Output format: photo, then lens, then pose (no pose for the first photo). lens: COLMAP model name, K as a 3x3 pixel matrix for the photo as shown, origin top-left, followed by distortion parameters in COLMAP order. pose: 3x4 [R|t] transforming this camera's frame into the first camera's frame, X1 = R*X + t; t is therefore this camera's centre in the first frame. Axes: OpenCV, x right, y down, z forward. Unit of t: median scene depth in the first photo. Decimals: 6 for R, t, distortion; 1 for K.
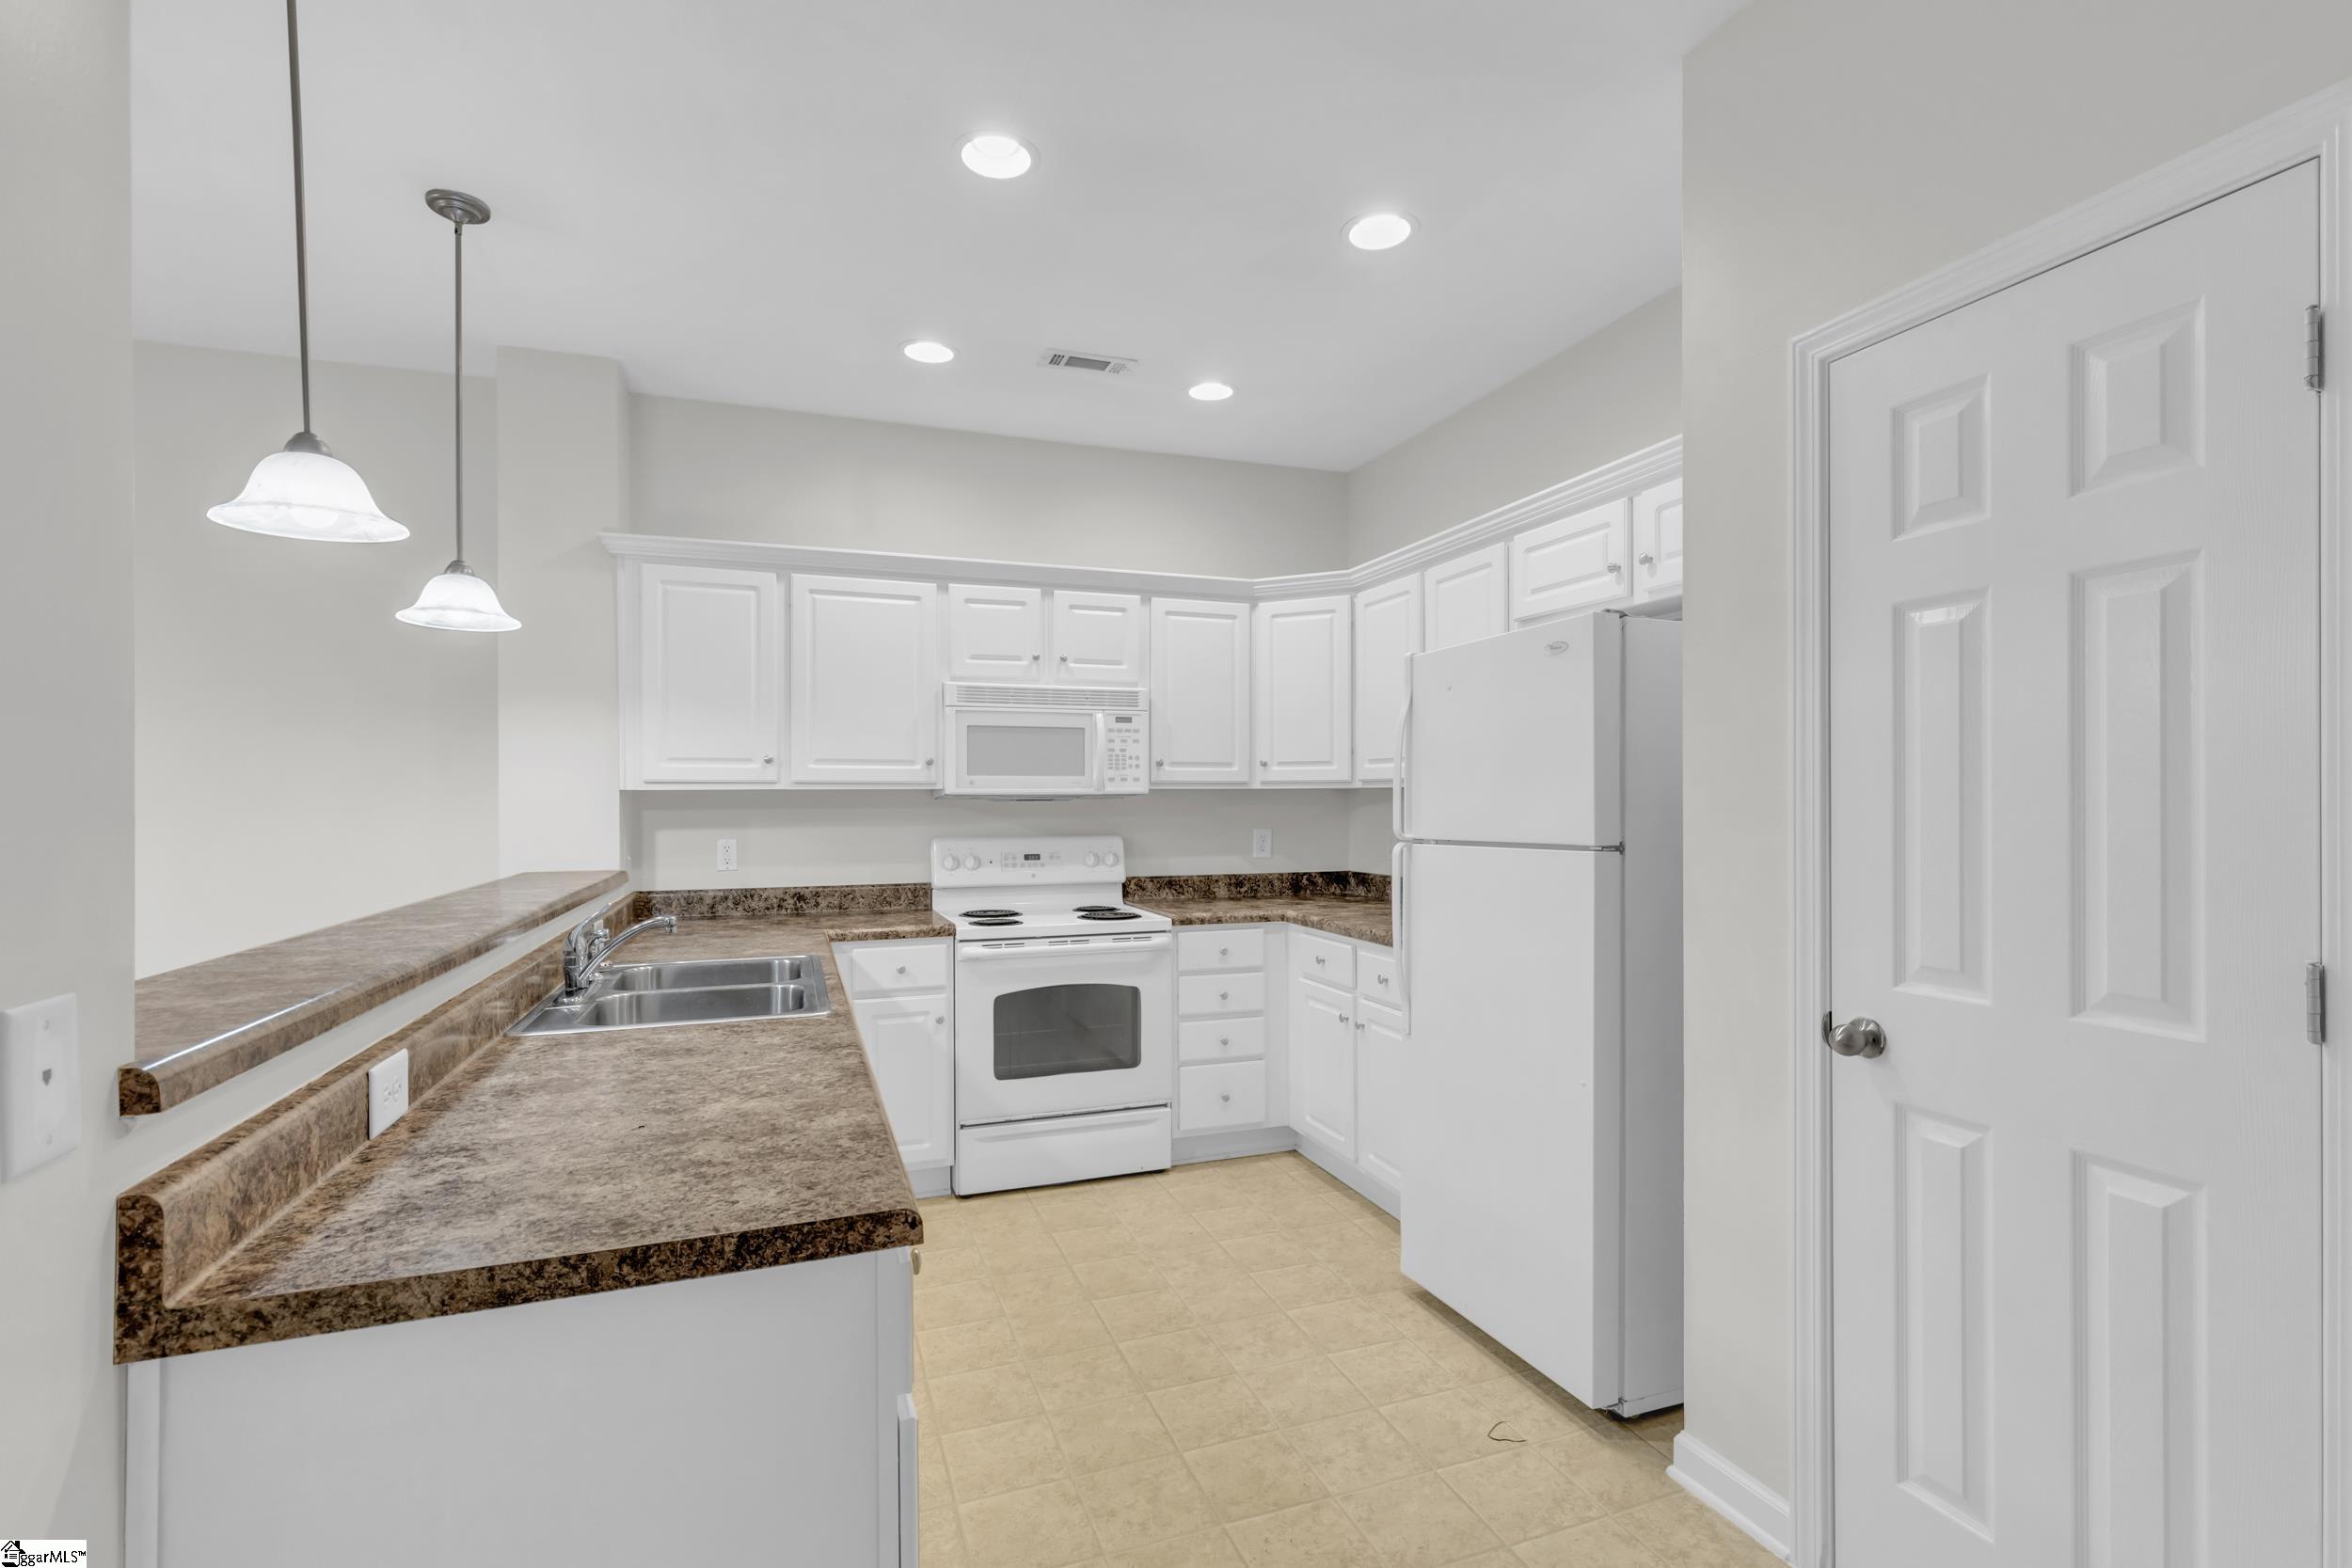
lens RADIAL K [[1052.1, 0, 1182.7], [0, 1052.1, 796.6], [0, 0, 1]] dist [0.000682, -0.000133]
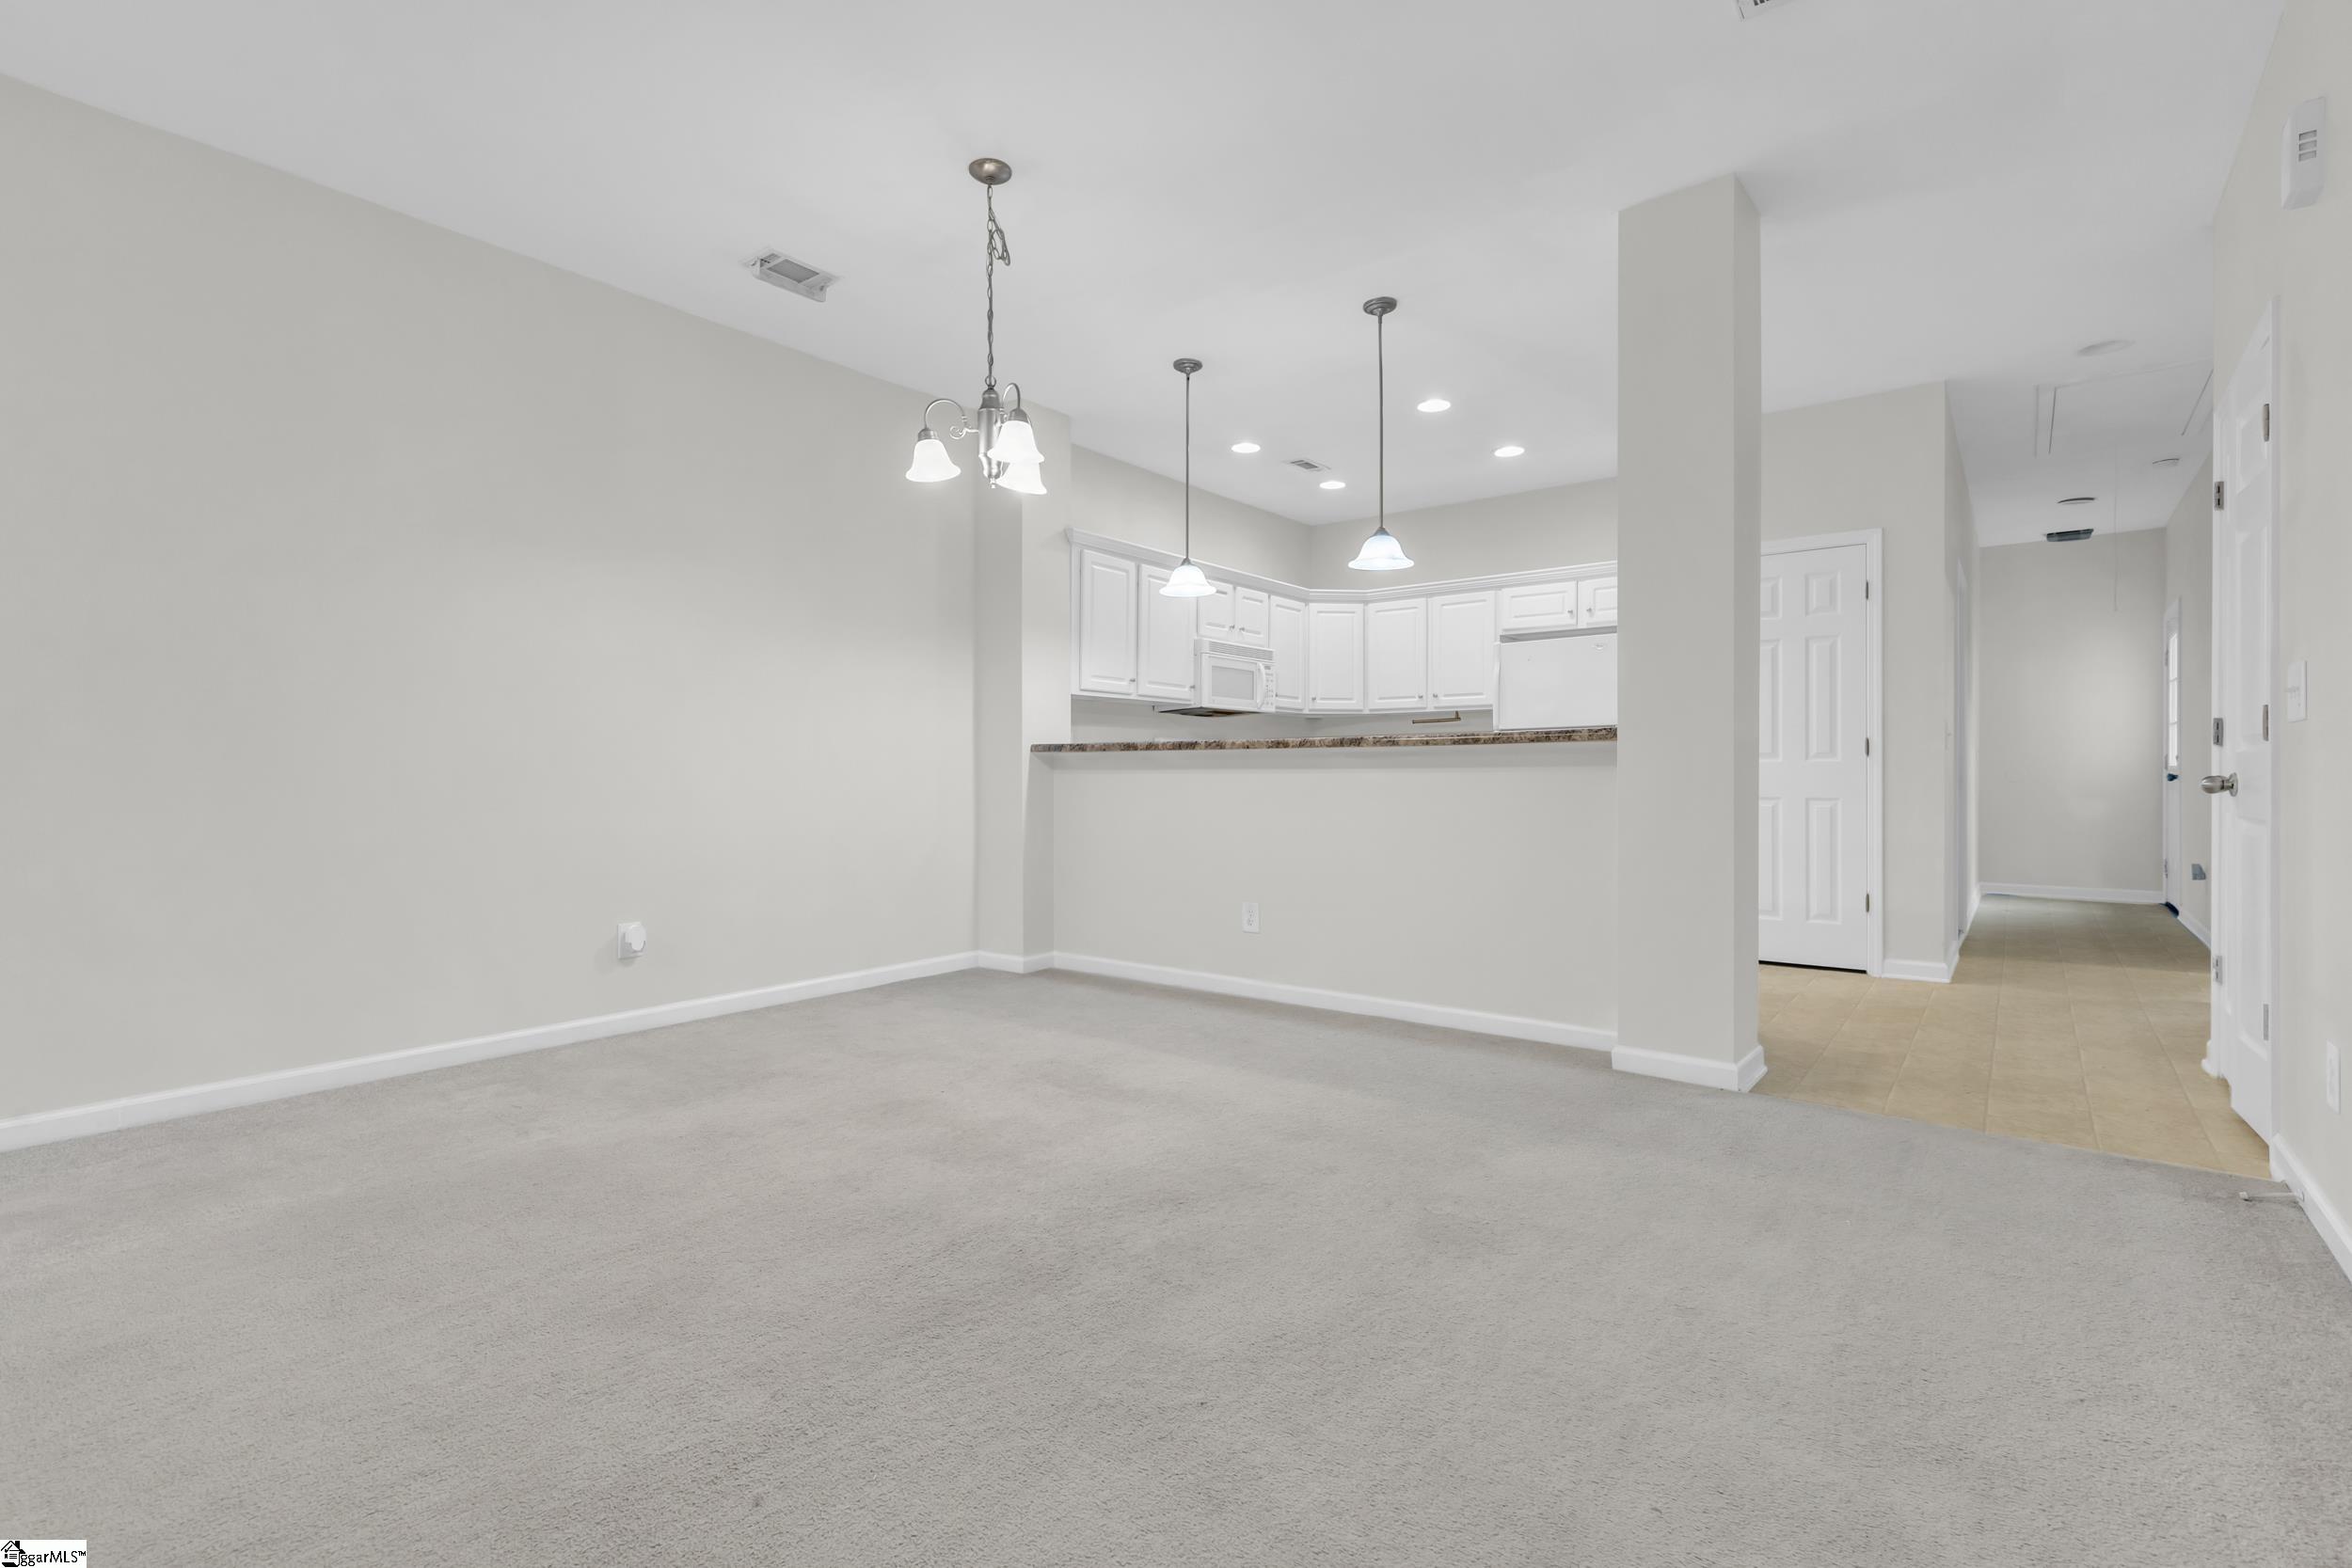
lens RADIAL K [[1062.7, 0, 1176.0], [0, 1062.7, 784.0], [0, 0, 1]] dist [0.001513, 0.000025]
pose [[0.855768, -0.000170, 0.517360, -1.160962], [-0.004804, 0.999954, 0.008274, 0.107676], [-0.517338, -0.009566, 0.855728, -0.403679]]
